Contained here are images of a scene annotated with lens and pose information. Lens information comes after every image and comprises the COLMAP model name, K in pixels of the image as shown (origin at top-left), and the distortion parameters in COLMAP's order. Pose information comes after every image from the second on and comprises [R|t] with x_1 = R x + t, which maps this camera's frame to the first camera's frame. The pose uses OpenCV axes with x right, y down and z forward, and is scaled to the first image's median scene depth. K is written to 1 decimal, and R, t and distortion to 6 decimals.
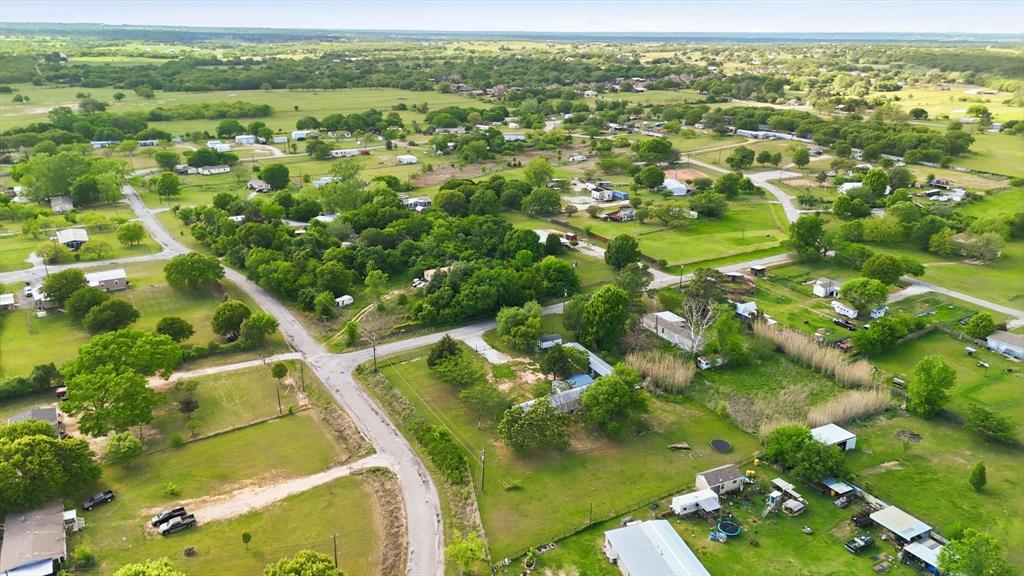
lens RADIAL K [[753.4, 0, 516.1], [0, 753.4, 288.9], [0, 0, 1]] dist [0.062478, -0.004651]
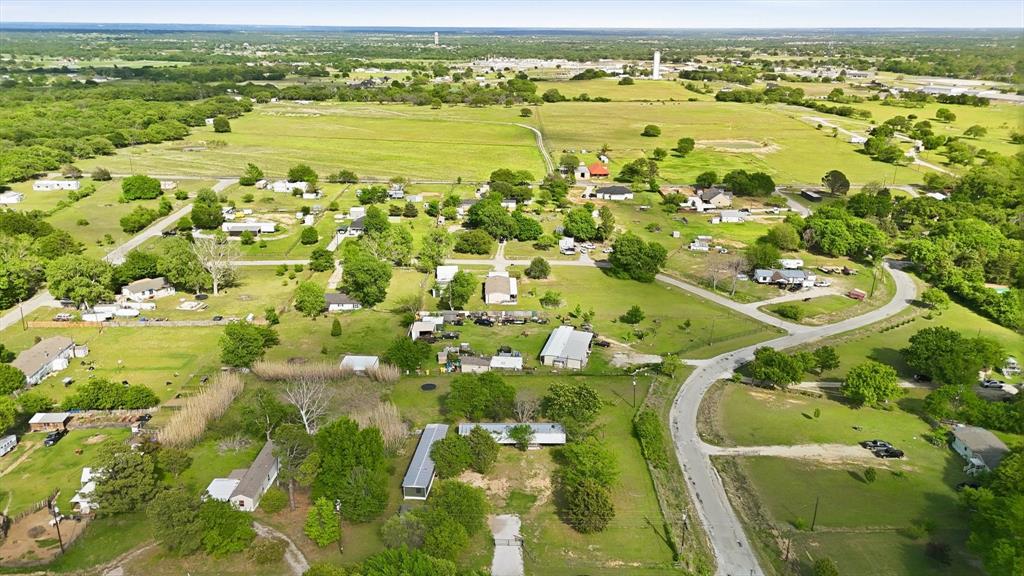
lens RADIAL K [[753.4, 0, 516.1], [0, 753.4, 288.9], [0, 0, 1]] dist [0.062478, -0.004651]
pose [[-0.853605, -0.181590, 0.488245, -0.429149], [0.159462, 0.801190, 0.576772, -0.621437], [-0.495913, 0.570192, -0.654944, 1.696522]]
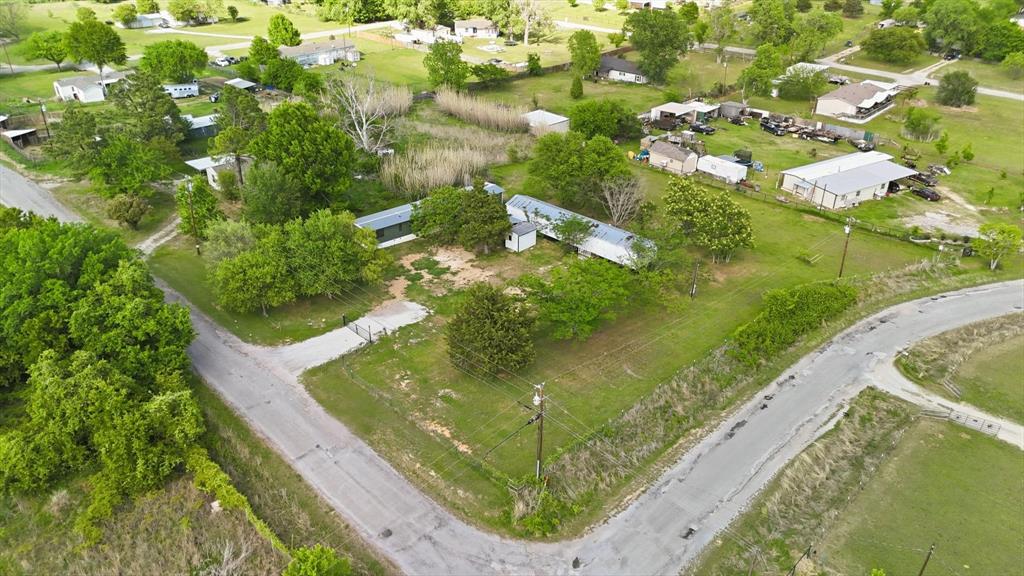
lens RADIAL K [[753.4, 0, 516.1], [0, 753.4, 288.9], [0, 0, 1]] dist [0.062478, -0.004651]
pose [[-0.251251, -0.474423, 0.843680, -0.517022], [0.303686, 0.788989, 0.534108, -0.170037], [-0.919047, 0.390409, -0.054159, 1.217393]]
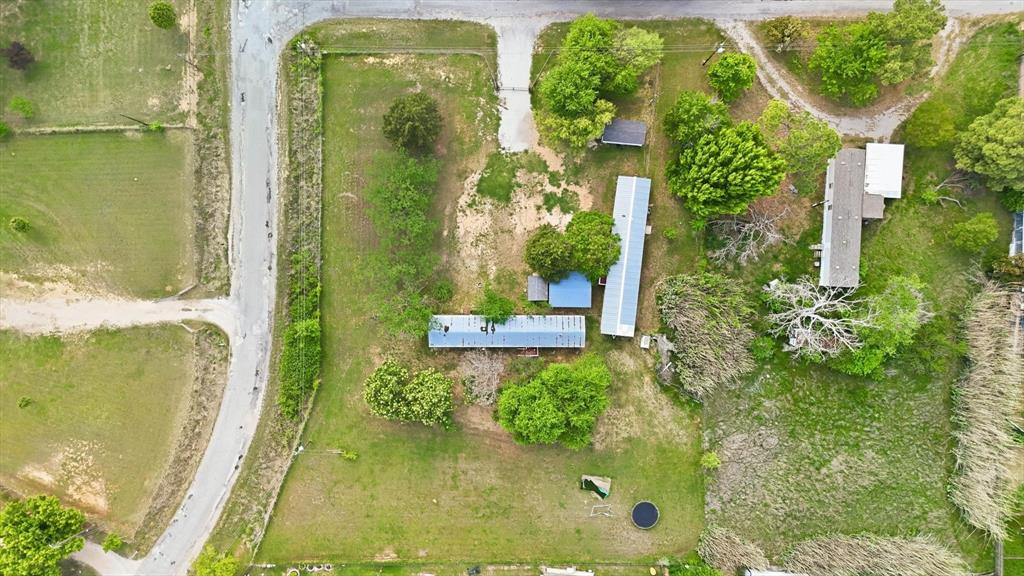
lens RADIAL K [[753.4, 0, 516.1], [0, 753.4, 288.9], [0, 0, 1]] dist [0.062478, -0.004651]
pose [[0.846299, 0.532694, -0.003783, 0.053844], [-0.168591, 0.274566, 0.946673, -0.543045], [0.505326, -0.800531, 0.322173, 0.910254]]
